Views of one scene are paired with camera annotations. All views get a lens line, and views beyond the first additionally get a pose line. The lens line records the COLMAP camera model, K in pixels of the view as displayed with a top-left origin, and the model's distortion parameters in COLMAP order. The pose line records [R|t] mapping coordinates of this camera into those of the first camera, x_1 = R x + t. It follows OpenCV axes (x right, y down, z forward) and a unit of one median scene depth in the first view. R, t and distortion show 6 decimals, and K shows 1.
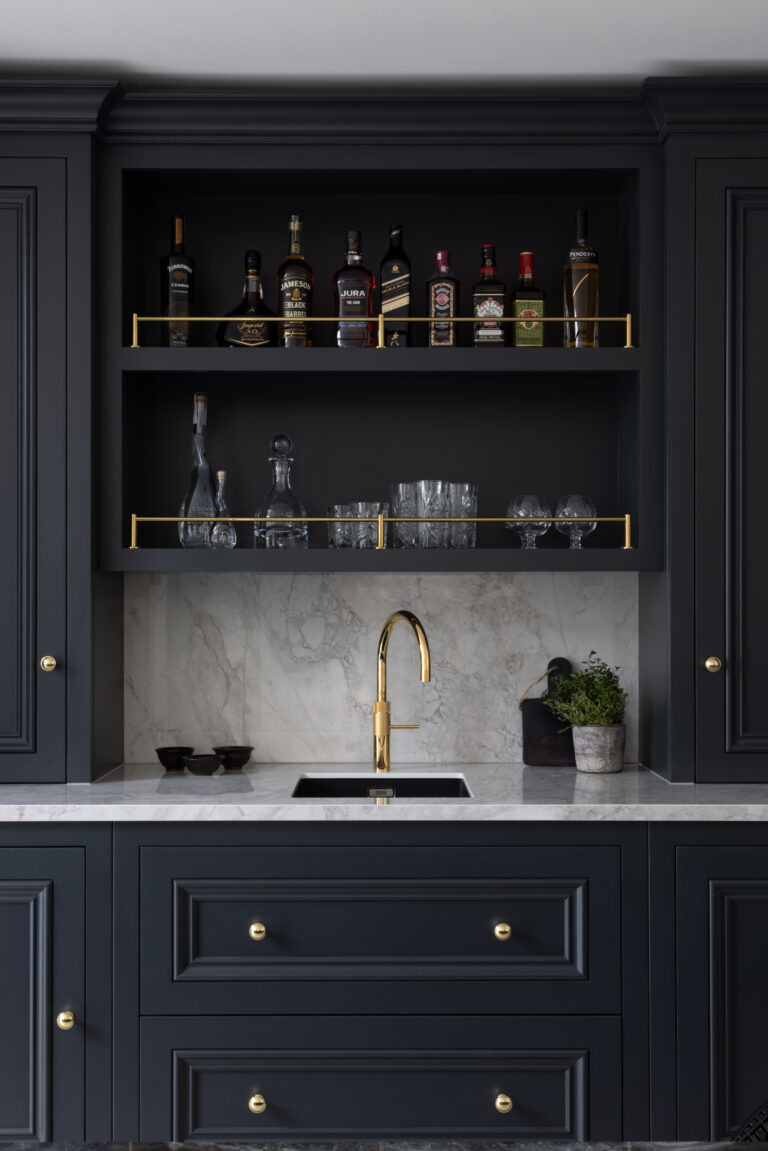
lens RADIAL K [[1673.5, 0, 379.6], [0, 1673.5, 580.2], [0, 0, 1]] dist [0.017090, 0.000000]
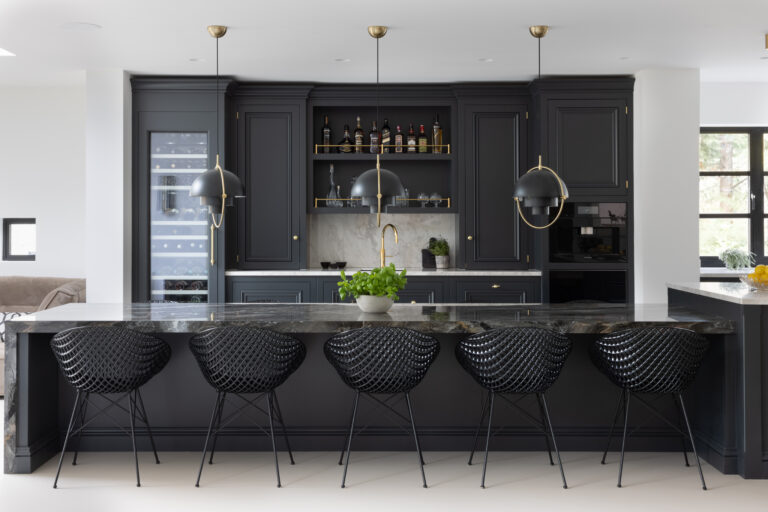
lens RADIAL K [[1696.9, 0, 335.9], [0, 1696.9, 165.3], [0, 0, 1]] dist [0.085923, 0.000000]
pose [[0.999702, -0.002047, -0.024313, -0.010202], [0.001263, 0.999480, -0.032207, 0.008993], [0.024367, 0.032167, 0.999185, -2.724344]]
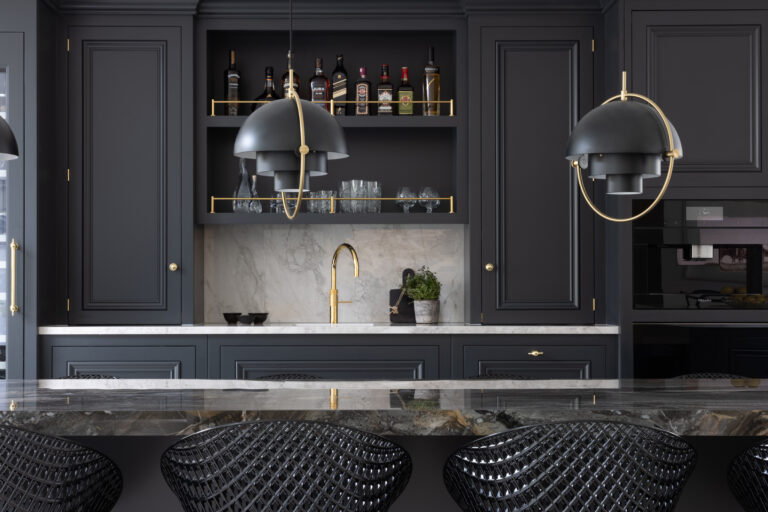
lens RADIAL K [[2169.7, 0, 383.2], [0, 2169.7, 251.4], [0, 0, 1]] dist [0.267639, 0.000000]
pose [[0.999990, -0.002067, -0.004003, 0.073042], [0.001978, 0.999752, -0.022202, 0.086642], [0.004048, 0.022194, 0.999745, -1.650250]]
